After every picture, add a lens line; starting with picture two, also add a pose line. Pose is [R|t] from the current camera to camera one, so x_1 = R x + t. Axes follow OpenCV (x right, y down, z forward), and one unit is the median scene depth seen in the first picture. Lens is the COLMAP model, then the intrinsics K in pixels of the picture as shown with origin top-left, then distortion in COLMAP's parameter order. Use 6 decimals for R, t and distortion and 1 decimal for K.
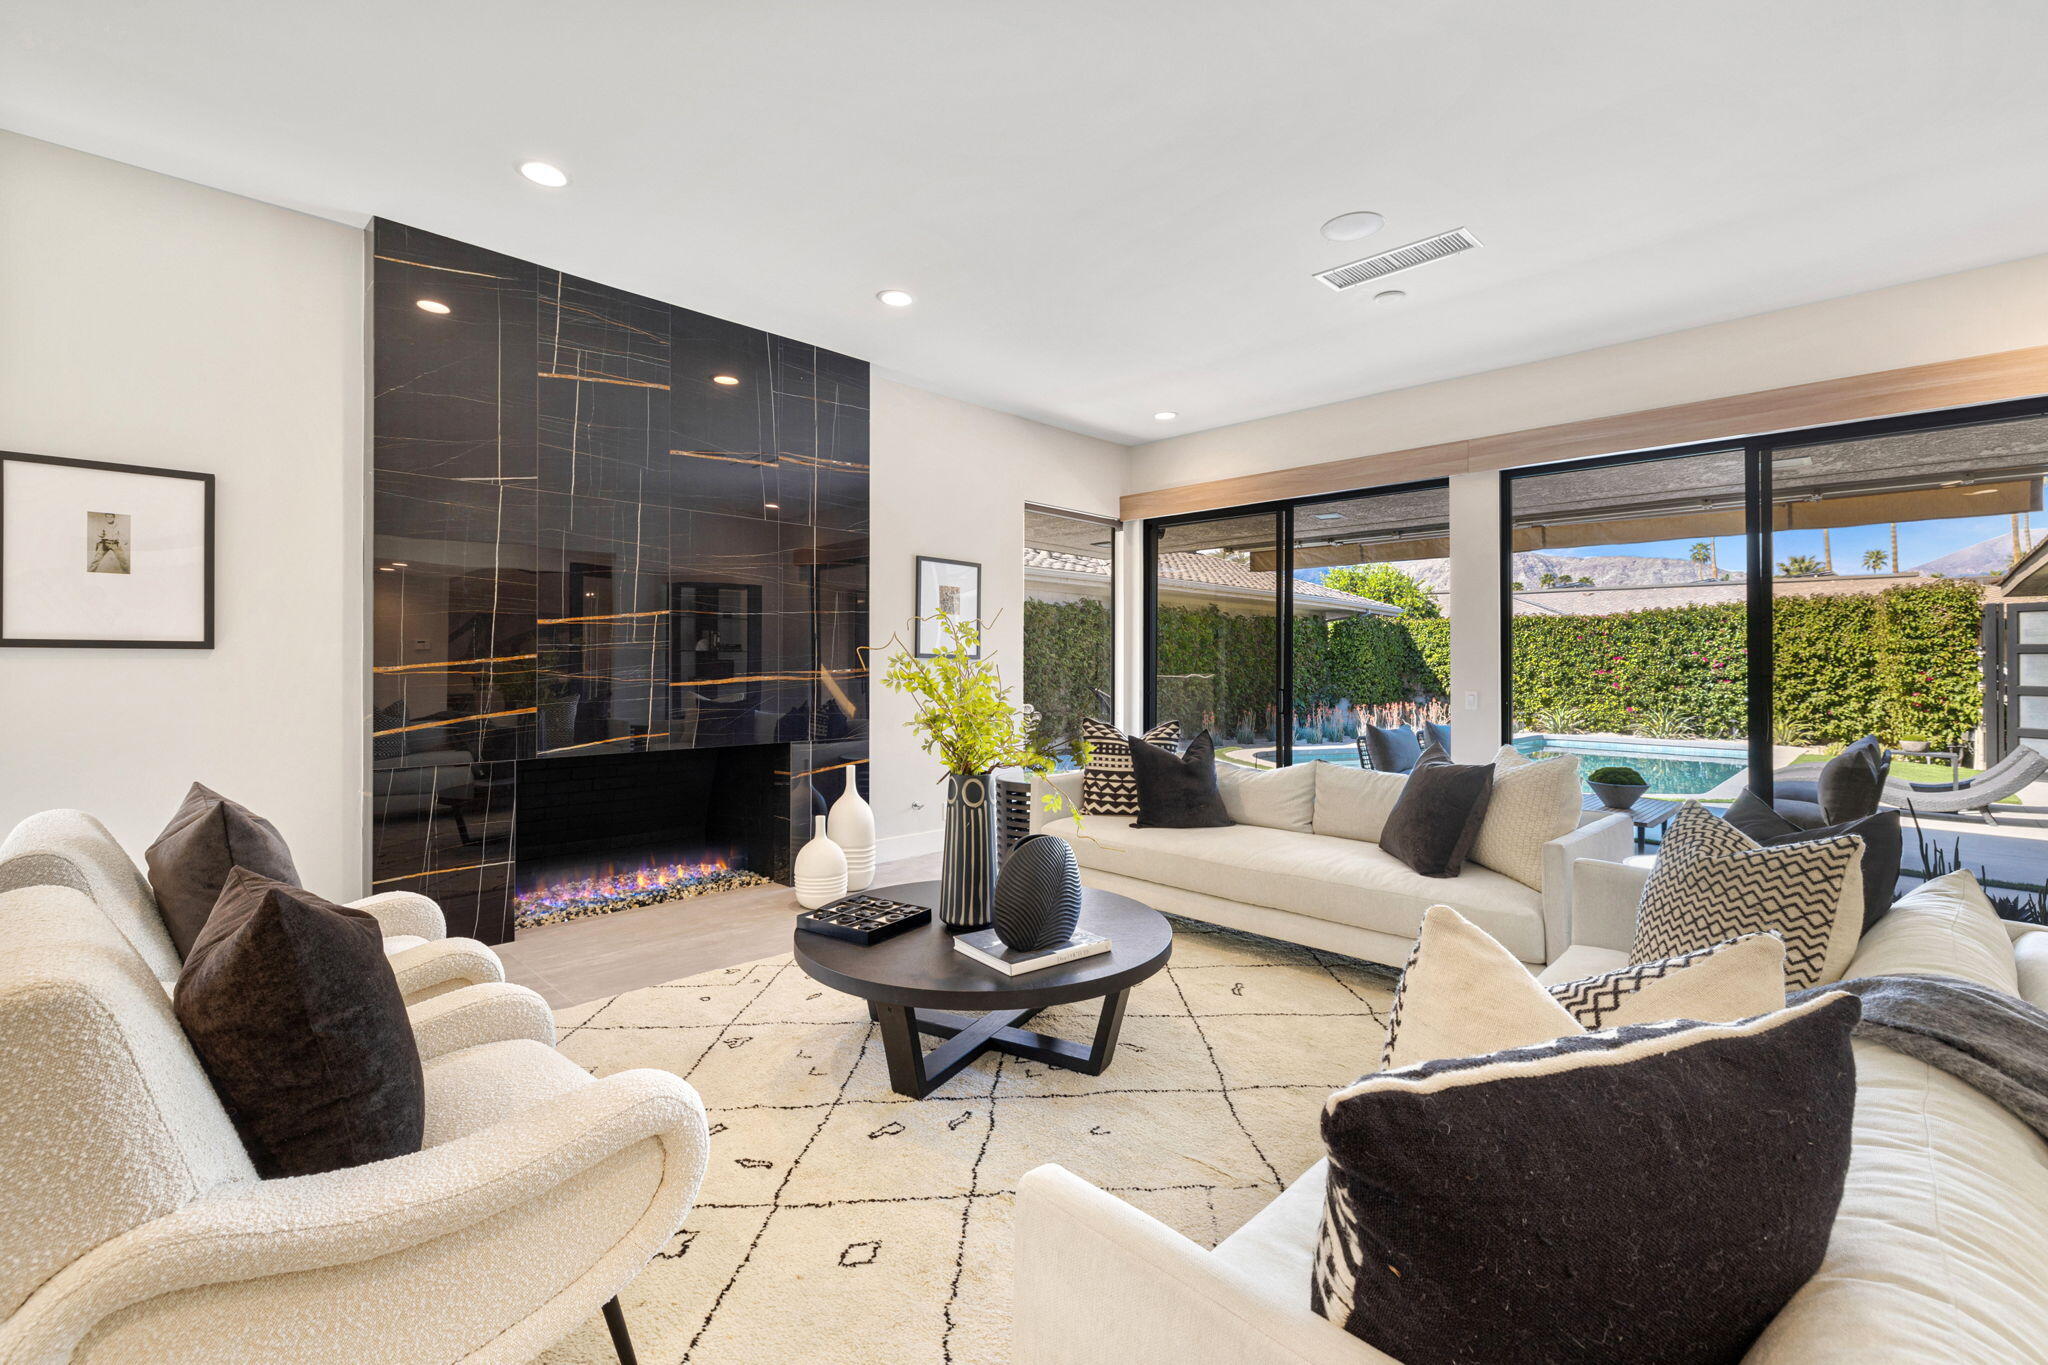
lens RADIAL K [[879.8, 0, 1025.2], [0, 879.8, 653.8], [0, 0, 1]] dist [0.001073, -0.000252]
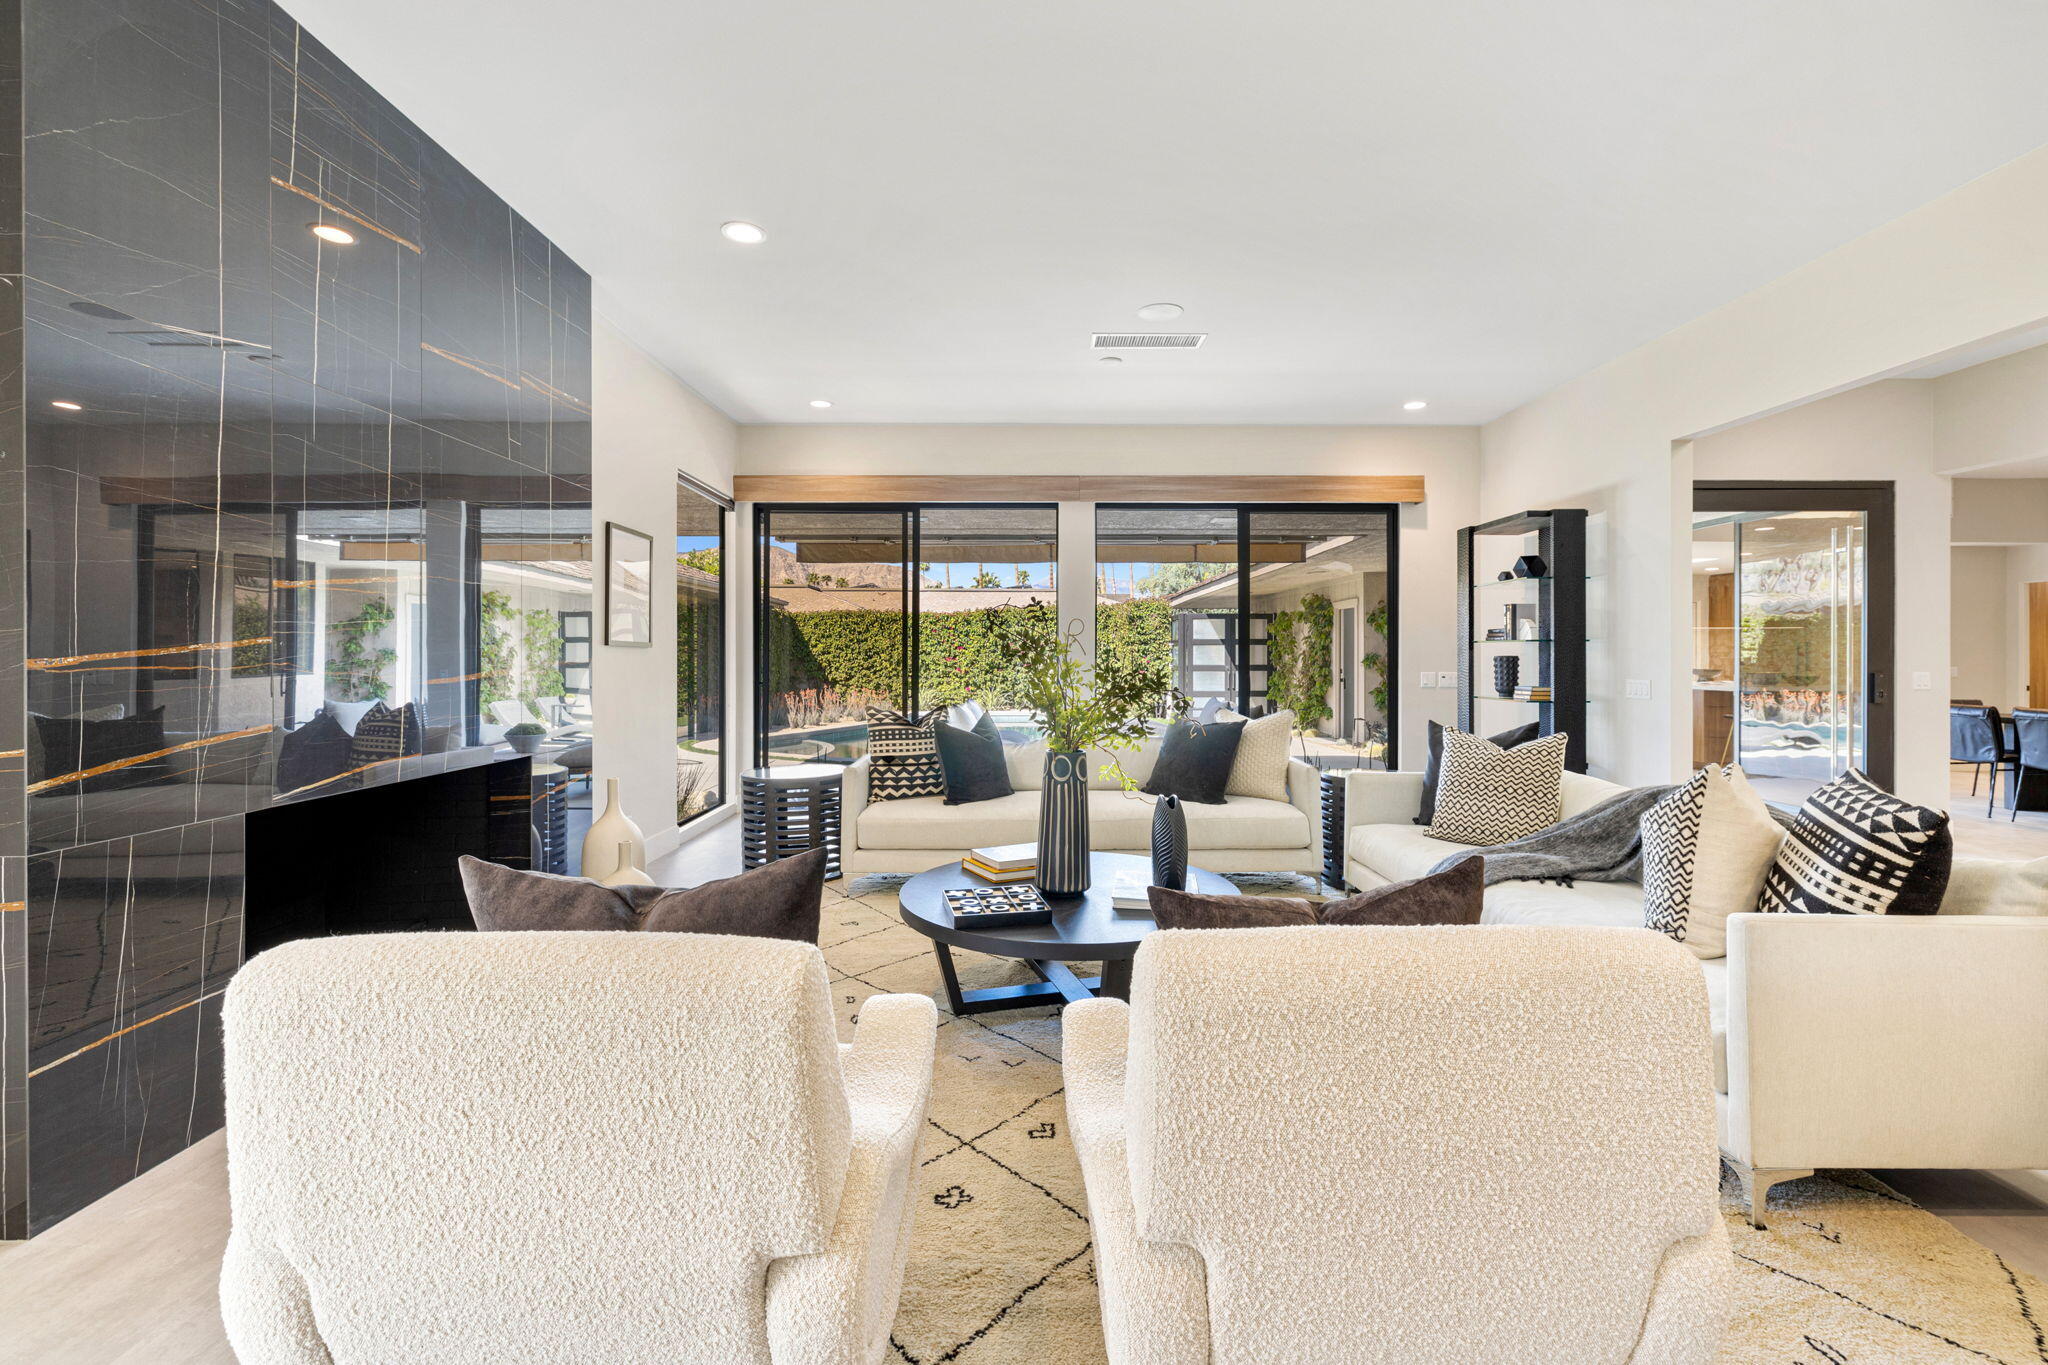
lens RADIAL K [[879.8, 0, 1025.2], [0, 879.8, 653.8], [0, 0, 1]] dist [0.001073, -0.000252]
pose [[0.714090, -0.004714, 0.700038, -0.431954], [-0.002650, 0.999952, 0.009436, 0.003487], [-0.700049, -0.008593, 0.714043, 0.139000]]
